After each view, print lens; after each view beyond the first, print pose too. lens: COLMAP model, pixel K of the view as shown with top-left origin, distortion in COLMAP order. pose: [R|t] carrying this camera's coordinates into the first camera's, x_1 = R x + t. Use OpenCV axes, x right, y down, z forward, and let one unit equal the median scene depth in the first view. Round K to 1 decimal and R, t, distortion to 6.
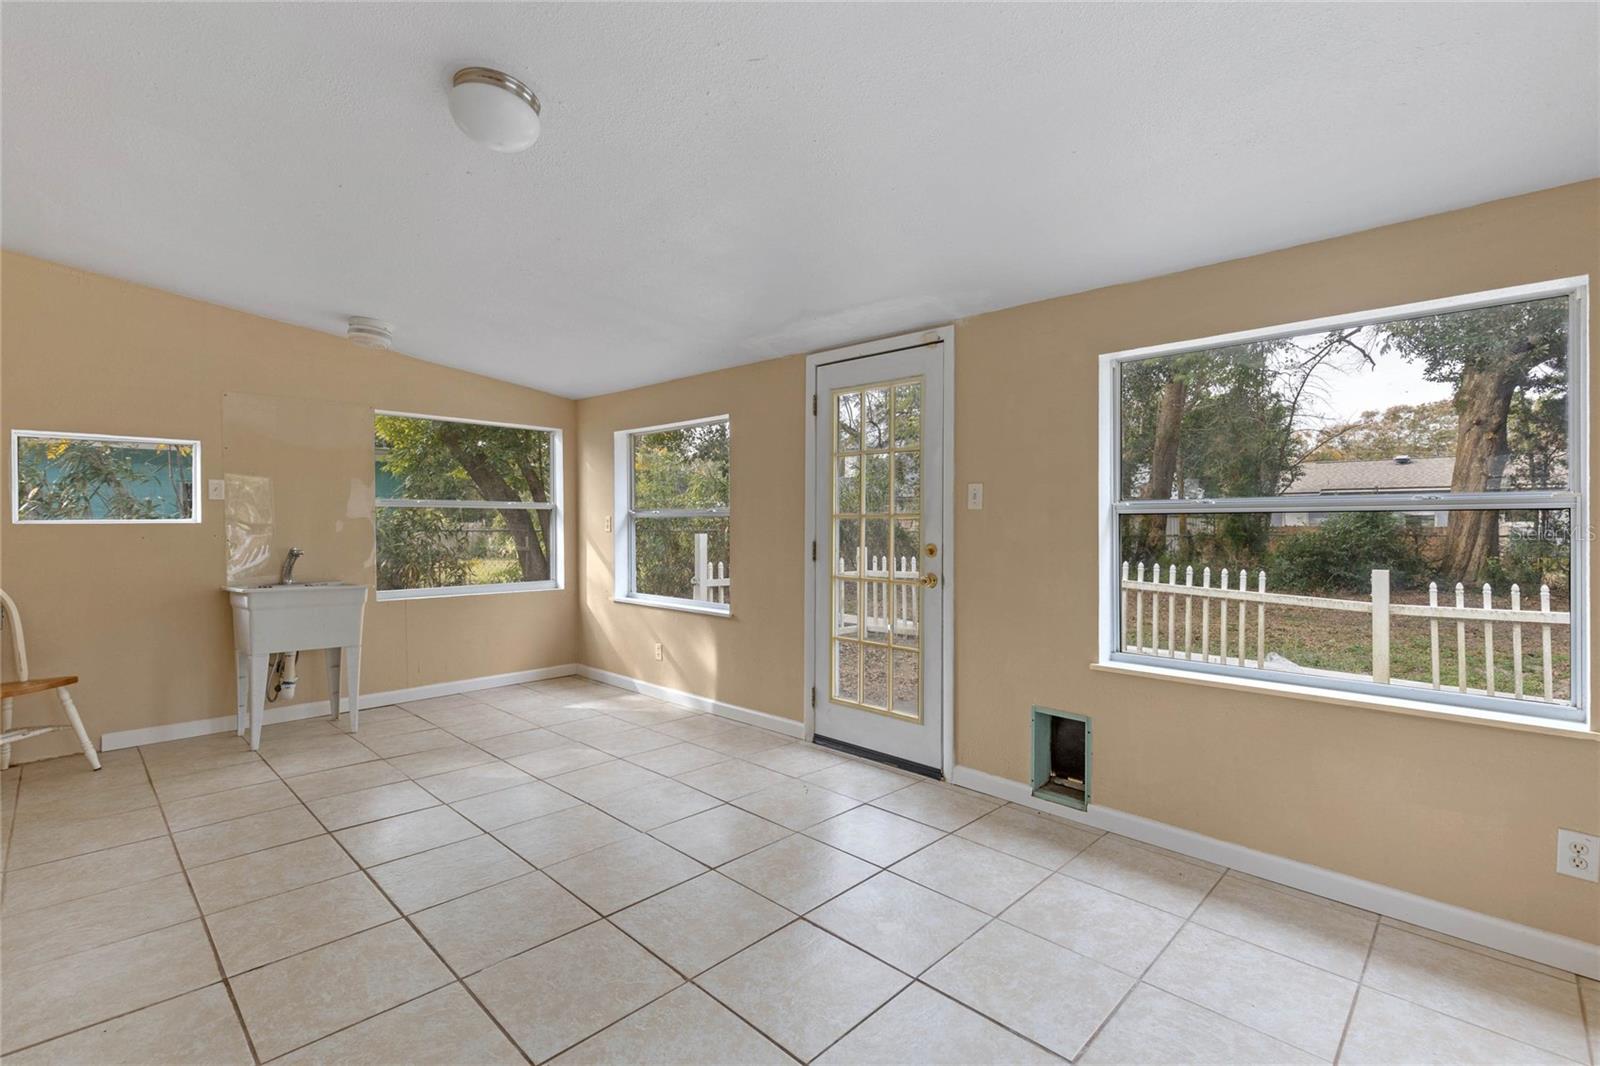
lens RADIAL K [[729.9, 0, 790.9], [0, 729.9, 522.5], [0, 0, 1]] dist [0.010588, -0.000293]
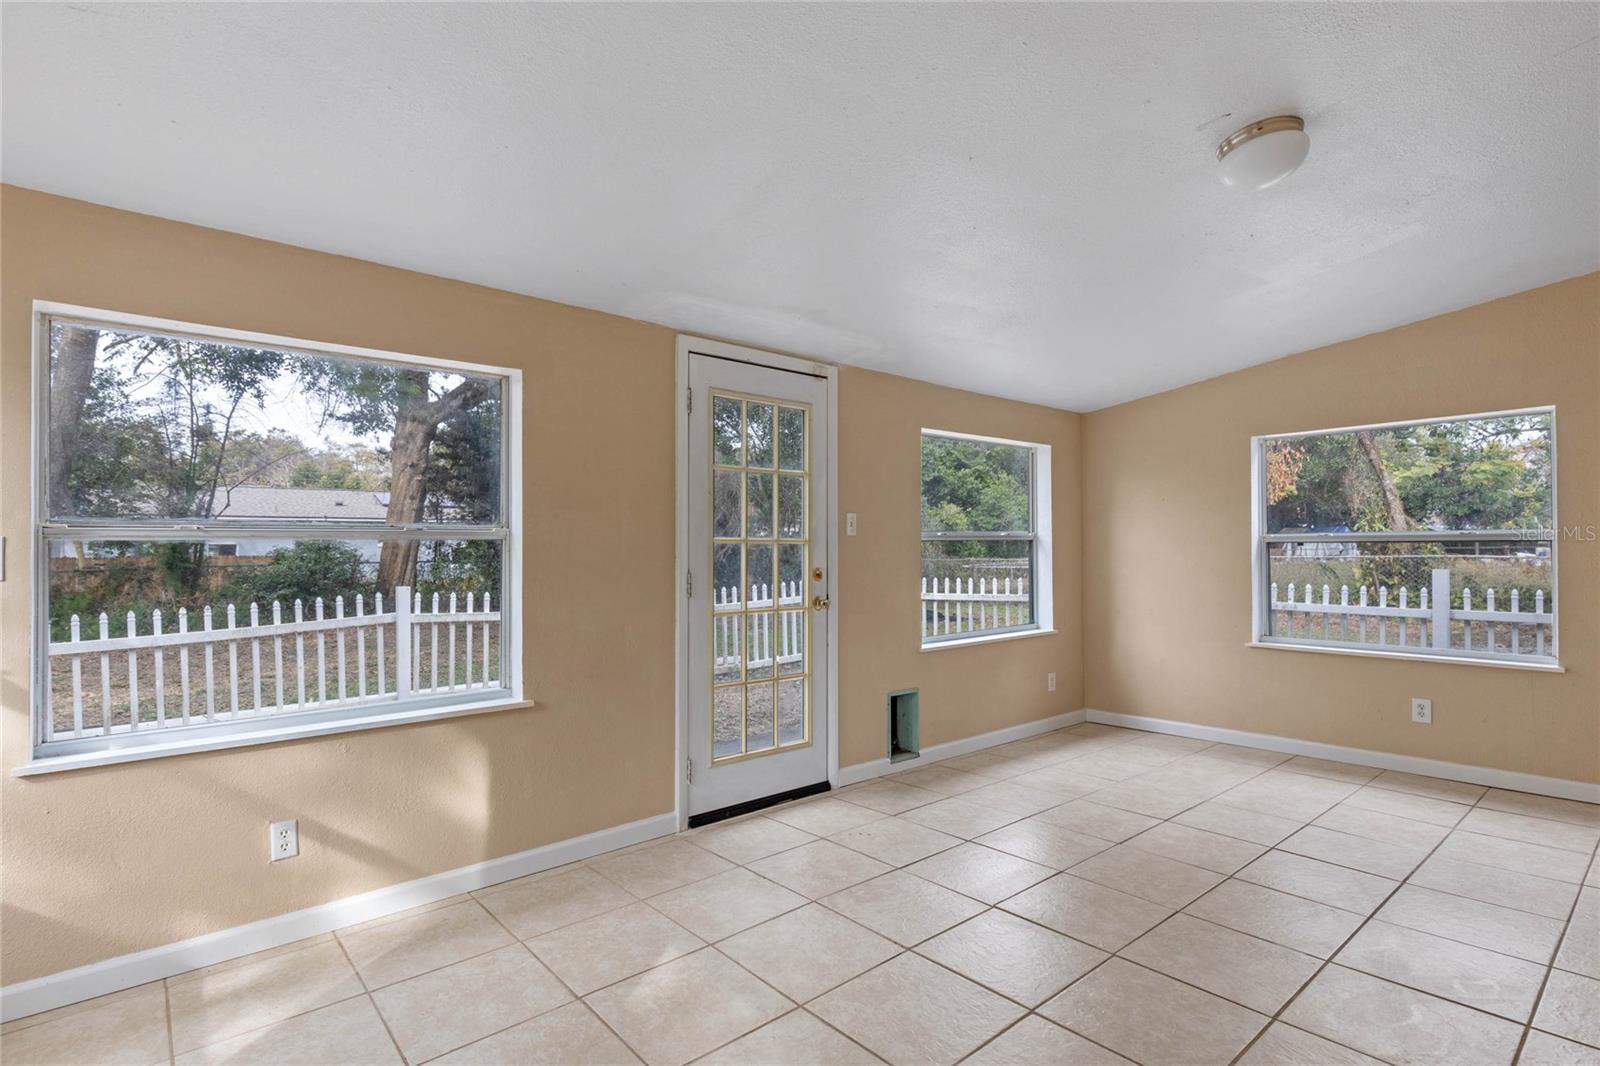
lens RADIAL K [[796.0, 0, 810.1], [0, 796.0, 538.2], [0, 0, 1]] dist [-0.000409, -0.000563]
pose [[0.073876, 0.005755, 0.997251, -0.922994], [0.006761, 0.999957, -0.006271, -0.005966], [-0.997245, 0.007206, 0.073834, 0.911704]]
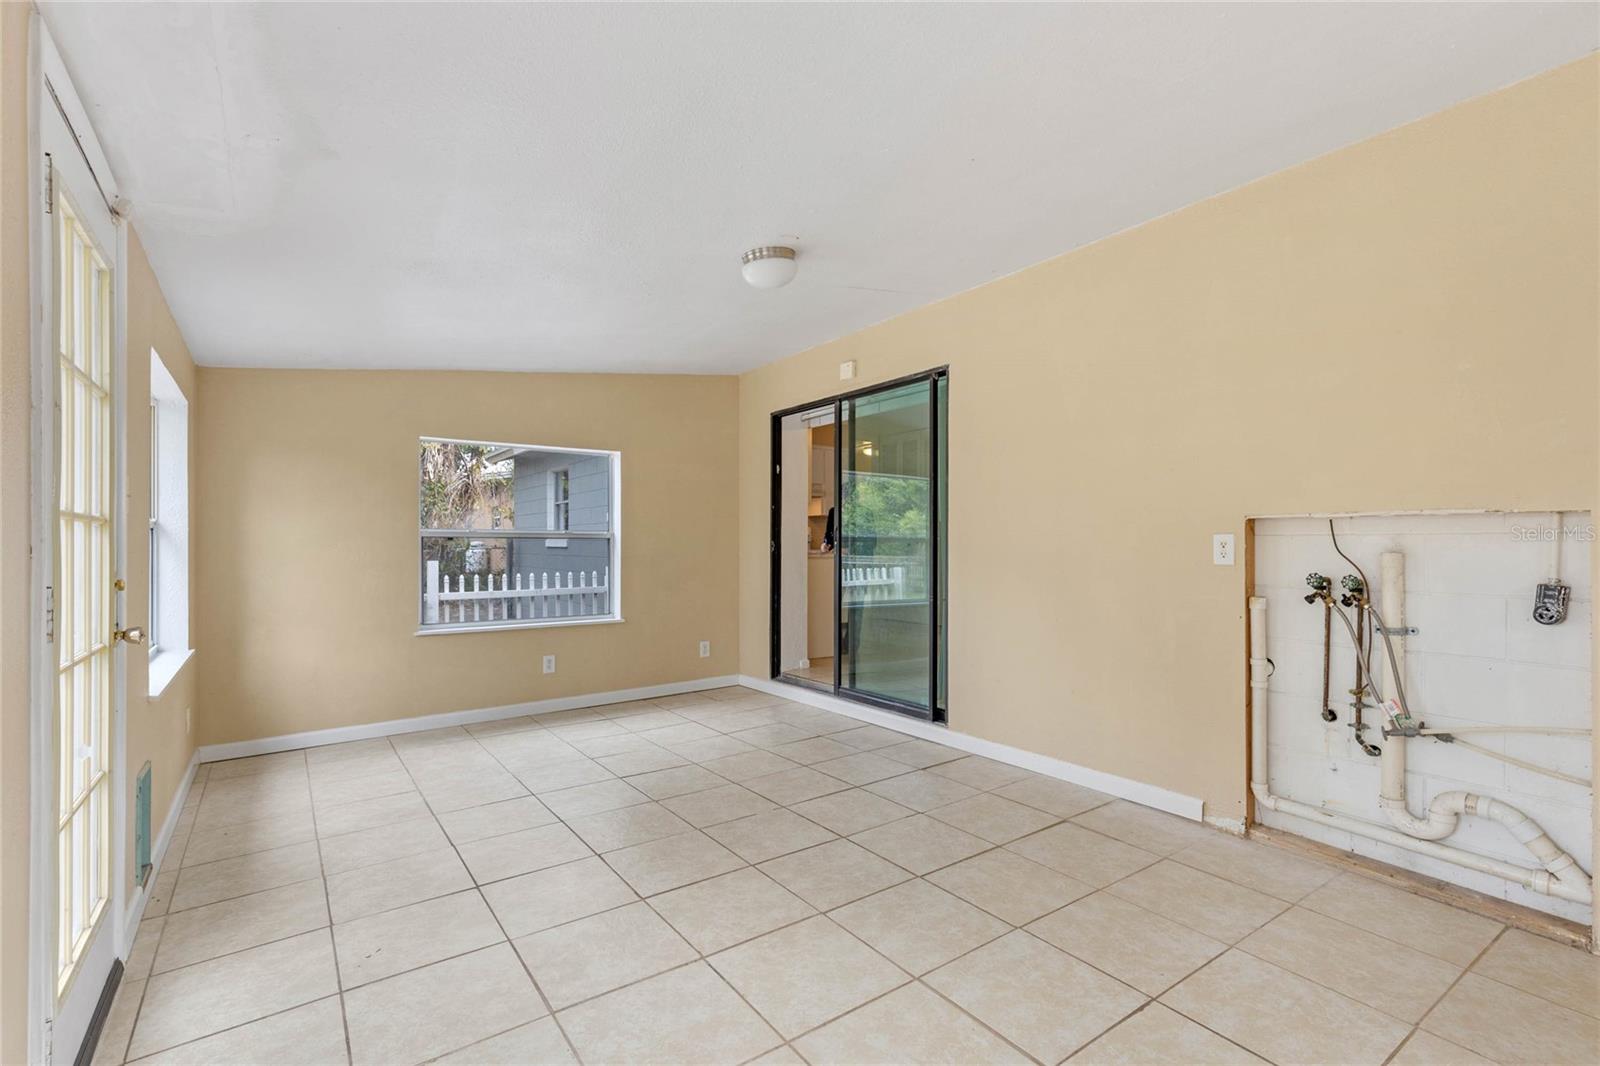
lens RADIAL K [[729.9, 0, 805.3], [0, 729.9, 539.2], [0, 0, 1]] dist [0.010588, -0.000293]
pose [[-0.986146, -0.004361, 0.165820, -0.422815], [-0.005255, 0.999974, -0.004953, 0.003074], [-0.165794, -0.005755, -0.986144, 1.450911]]
